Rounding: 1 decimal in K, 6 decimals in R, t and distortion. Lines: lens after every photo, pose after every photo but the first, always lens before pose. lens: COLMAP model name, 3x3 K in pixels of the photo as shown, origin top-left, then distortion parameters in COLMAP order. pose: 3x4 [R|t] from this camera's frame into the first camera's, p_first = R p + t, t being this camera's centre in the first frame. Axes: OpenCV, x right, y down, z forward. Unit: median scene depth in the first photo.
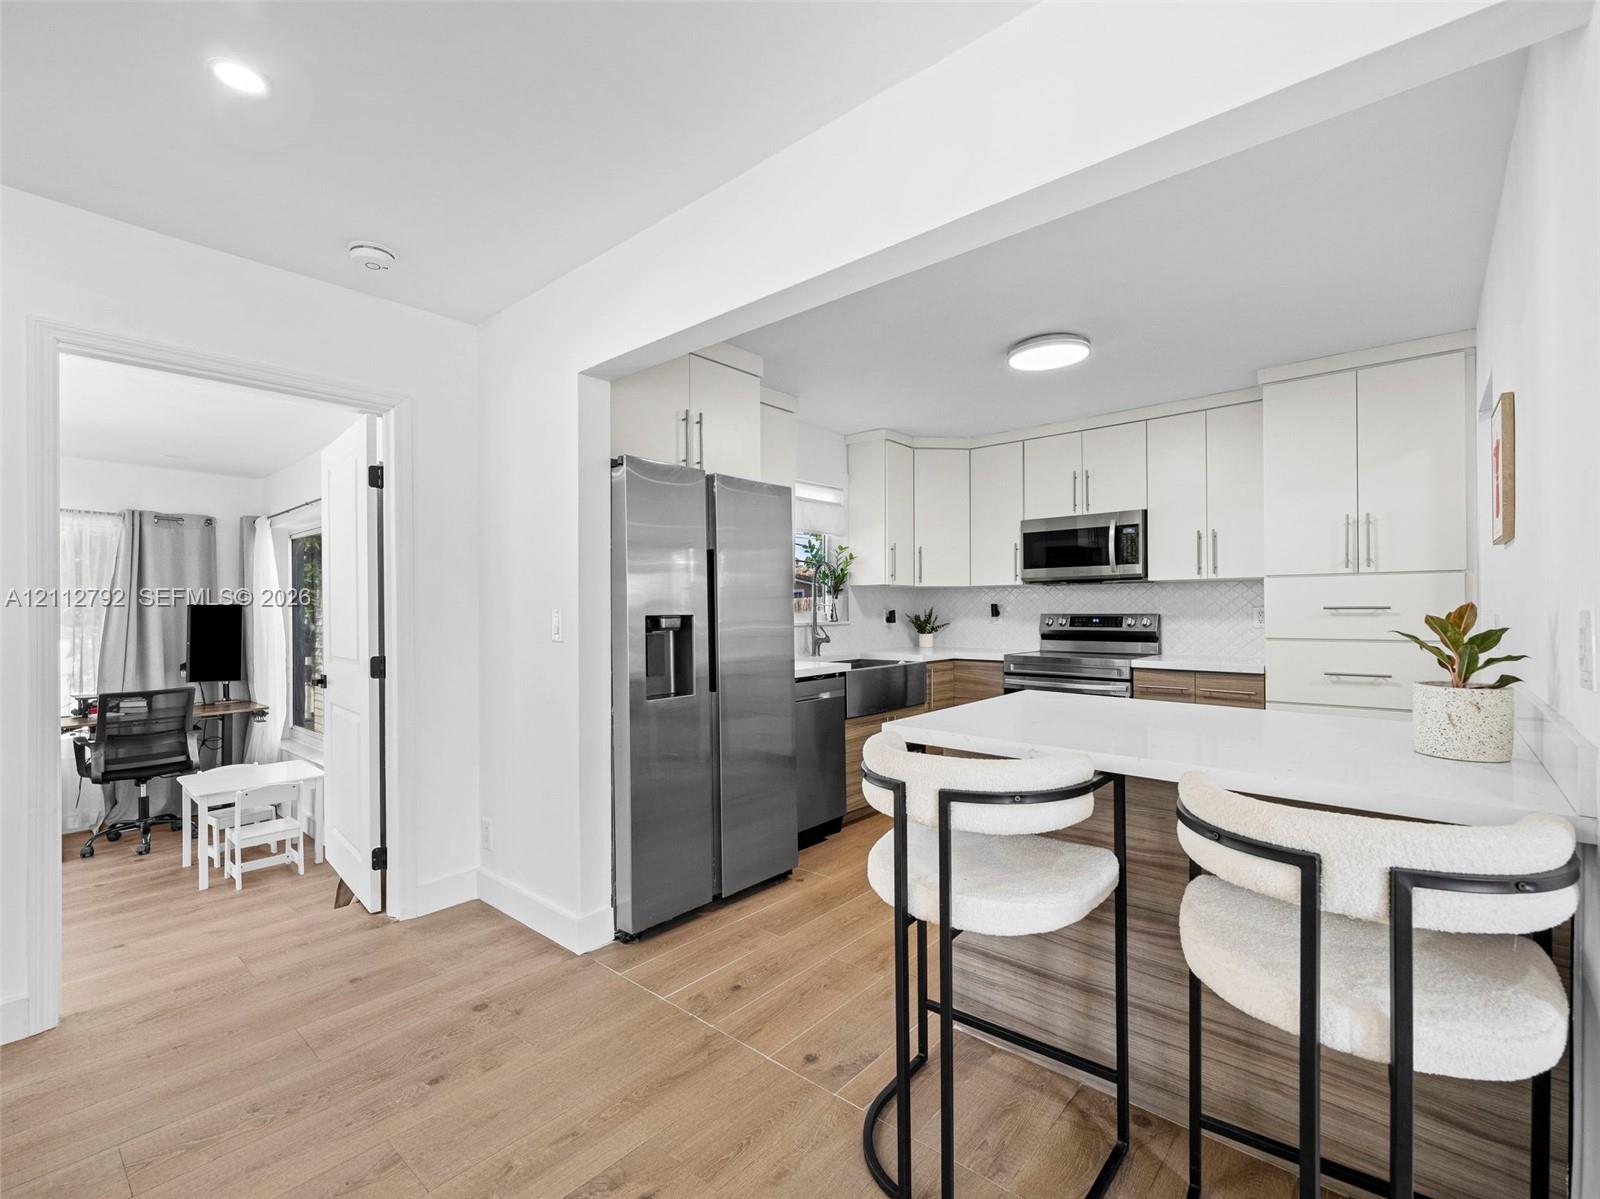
lens RADIAL K [[716.5, 0, 800.2], [0, 716.5, 606.4], [0, 0, 1]] dist [-0.001777, -0.000706]
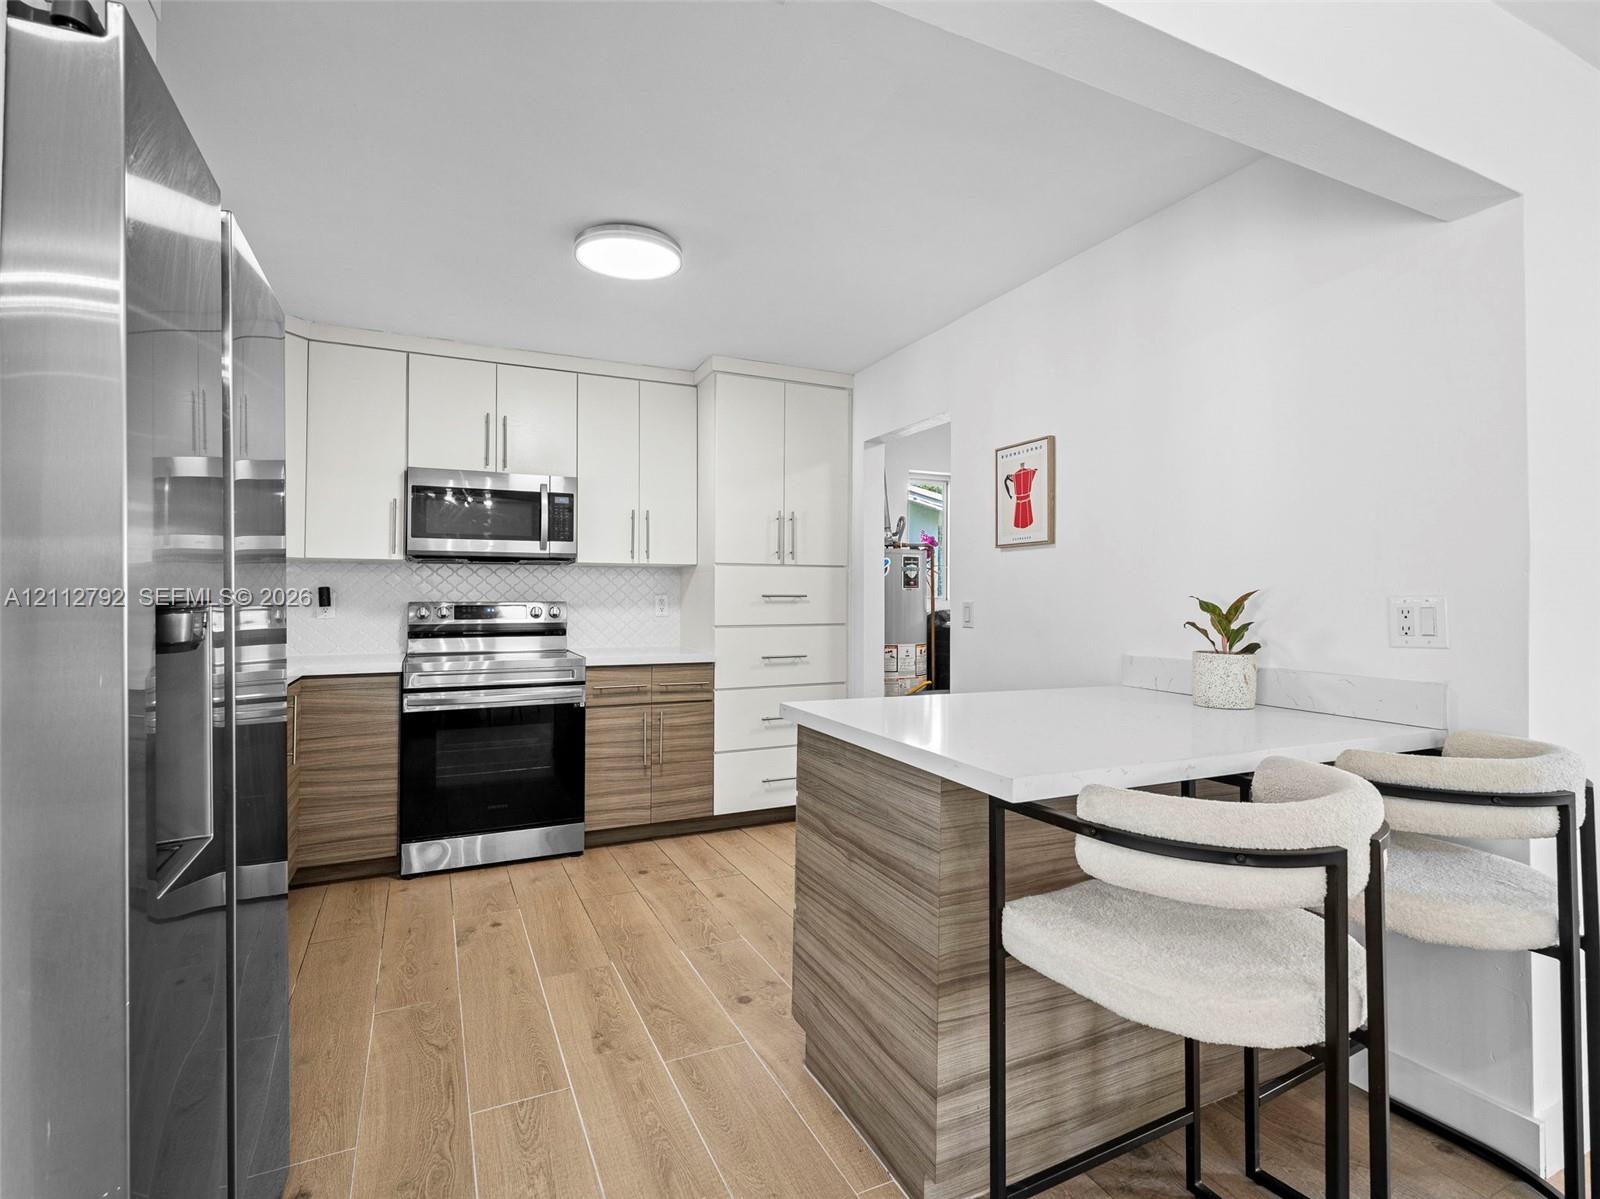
lens RADIAL K [[774.5, 0, 800.9], [0, 774.5, 589.4], [0, 0, 1]] dist [0.001603, -0.000587]
pose [[0.402709, 0.015449, 0.915198, -0.245001], [-0.007691, 0.999879, -0.013494, 0.005932], [-0.915296, -0.001605, 0.402779, 0.391903]]
